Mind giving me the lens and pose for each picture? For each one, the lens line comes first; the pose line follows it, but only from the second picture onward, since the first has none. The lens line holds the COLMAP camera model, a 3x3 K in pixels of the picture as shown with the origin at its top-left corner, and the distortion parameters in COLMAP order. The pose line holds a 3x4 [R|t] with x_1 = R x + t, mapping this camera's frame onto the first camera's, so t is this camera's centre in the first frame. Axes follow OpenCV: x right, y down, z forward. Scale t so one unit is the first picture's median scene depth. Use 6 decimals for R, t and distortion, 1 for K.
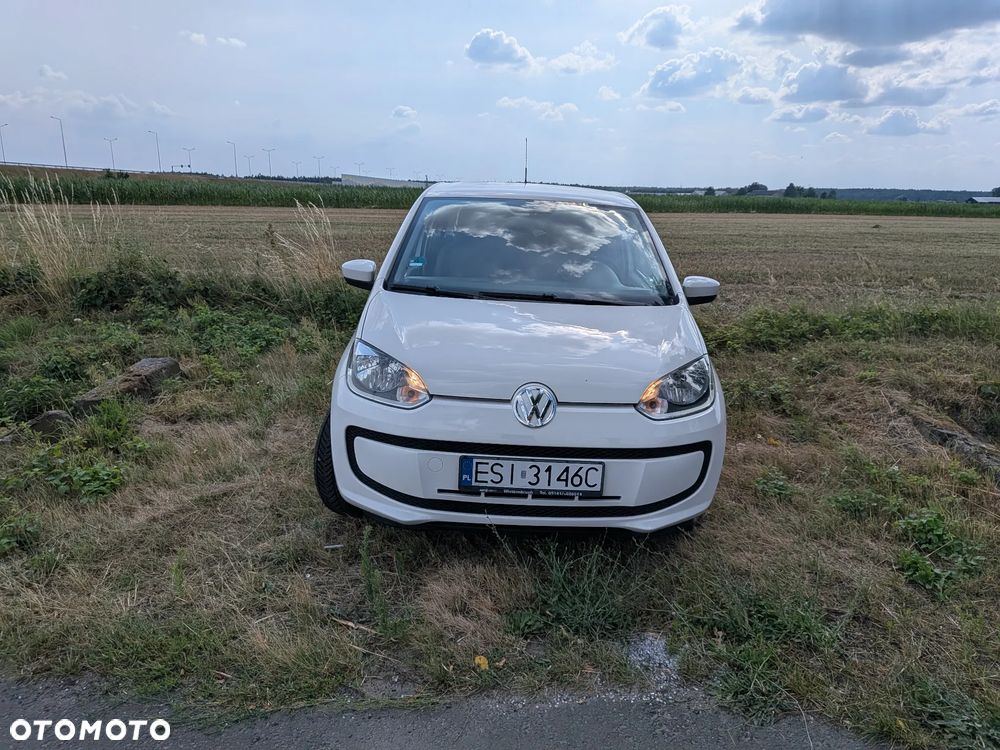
lens RADIAL K [[749.4, 0, 500.0], [0, 749.4, 375.0], [0, 0, 1]] dist [0.043932, -0.035232]
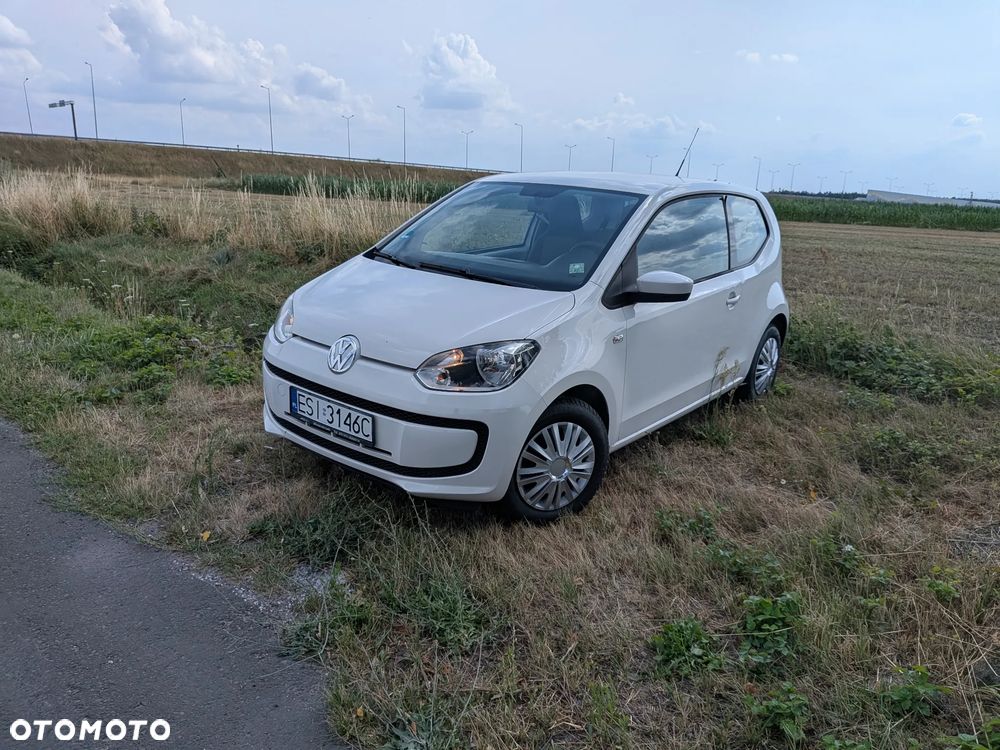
lens RADIAL K [[749.4, 0, 500.0], [0, 749.4, 375.0], [0, 0, 1]] dist [0.043932, -0.035232]
pose [[0.776535, 0.172606, -0.605971, 0.916947], [-0.184639, 0.981862, 0.043067, -0.022475], [0.602414, 0.078443, 0.794320, 0.237370]]
